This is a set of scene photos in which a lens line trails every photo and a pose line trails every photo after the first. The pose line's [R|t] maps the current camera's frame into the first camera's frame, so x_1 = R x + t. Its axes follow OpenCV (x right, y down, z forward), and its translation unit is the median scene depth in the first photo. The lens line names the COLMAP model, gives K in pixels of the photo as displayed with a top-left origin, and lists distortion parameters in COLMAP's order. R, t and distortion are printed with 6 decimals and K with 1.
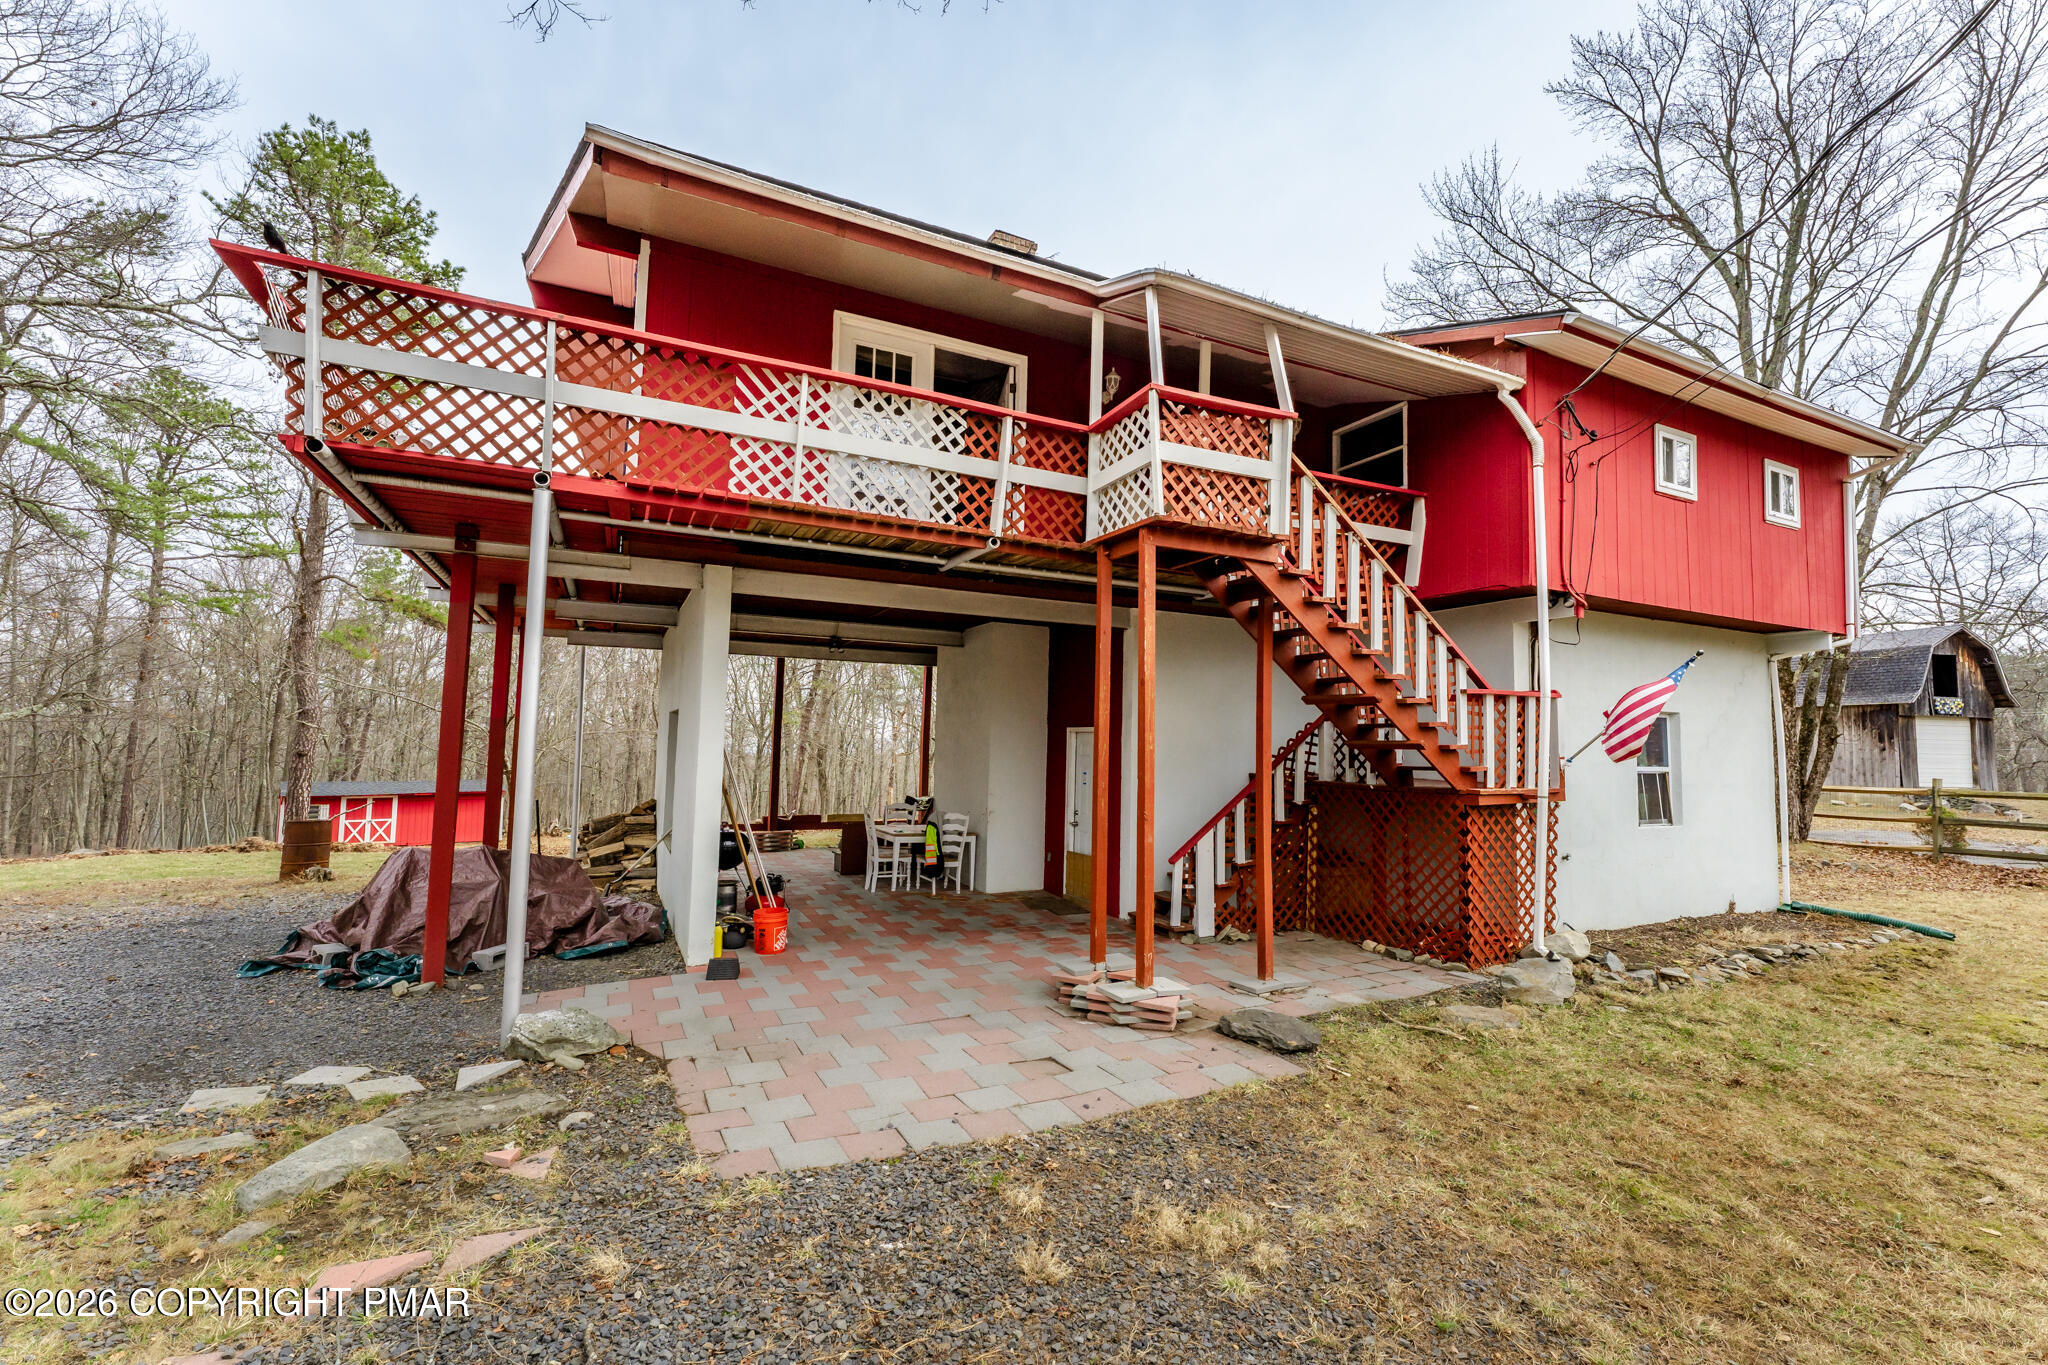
lens RADIAL K [[754.8, 0, 927.6], [0, 754.8, 677.4], [0, 0, 1]] dist [0.000580, -0.000073]
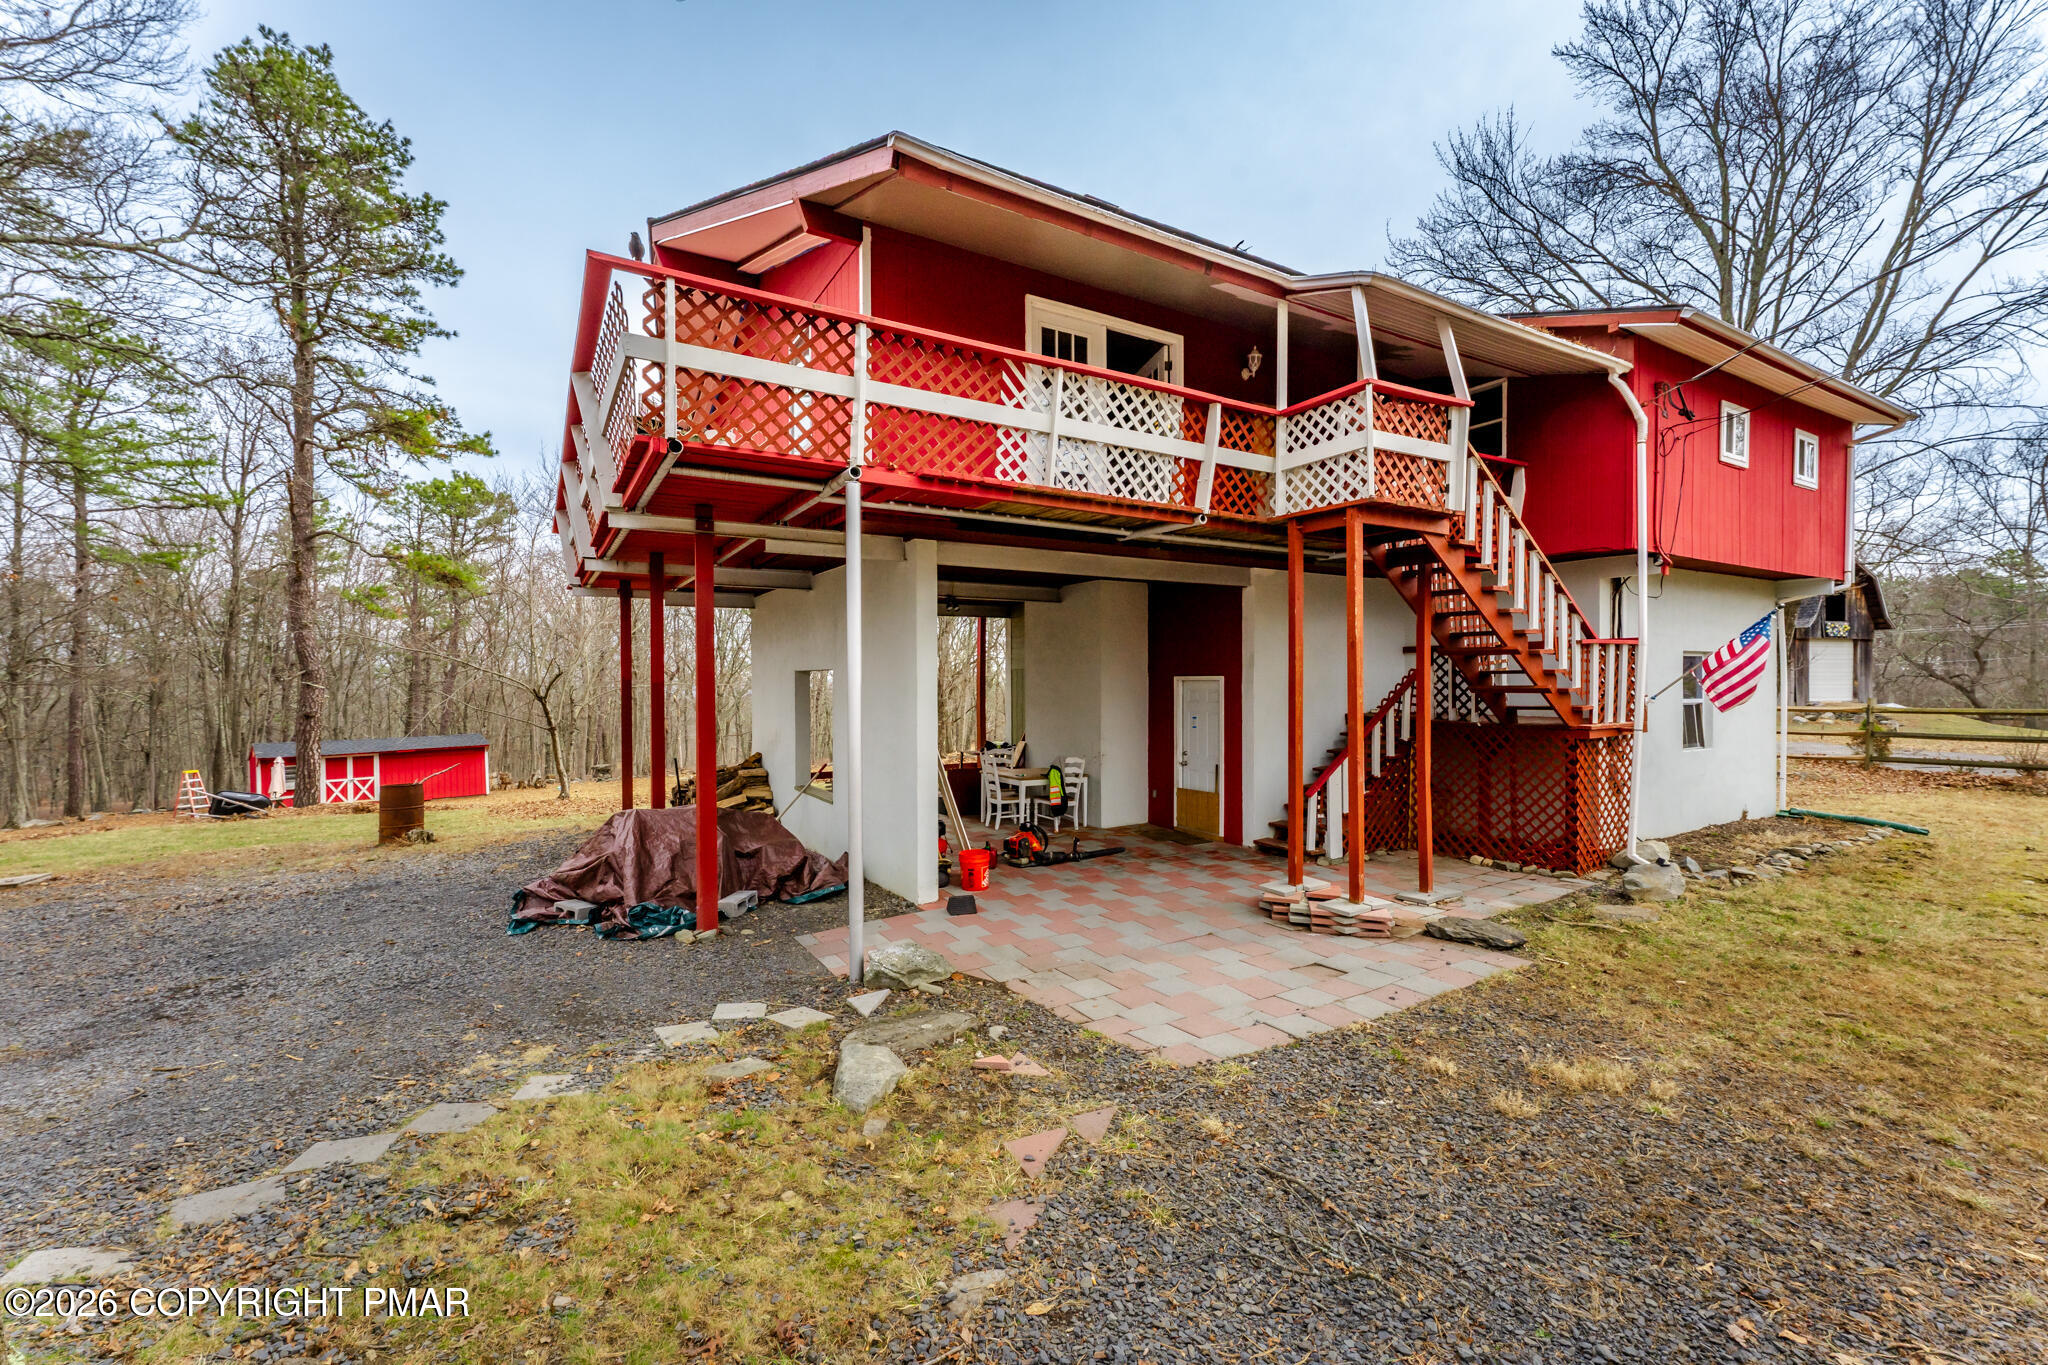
lens RADIAL K [[754.8, 0, 894.7], [0, 754.8, 672.1], [0, 0, 1]] dist [0.000580, -0.000073]
pose [[0.997359, -0.026572, 0.067600, -0.428203], [0.021335, 0.996800, 0.077038, -0.047976], [-0.069431, -0.075393, 0.994734, -0.082925]]
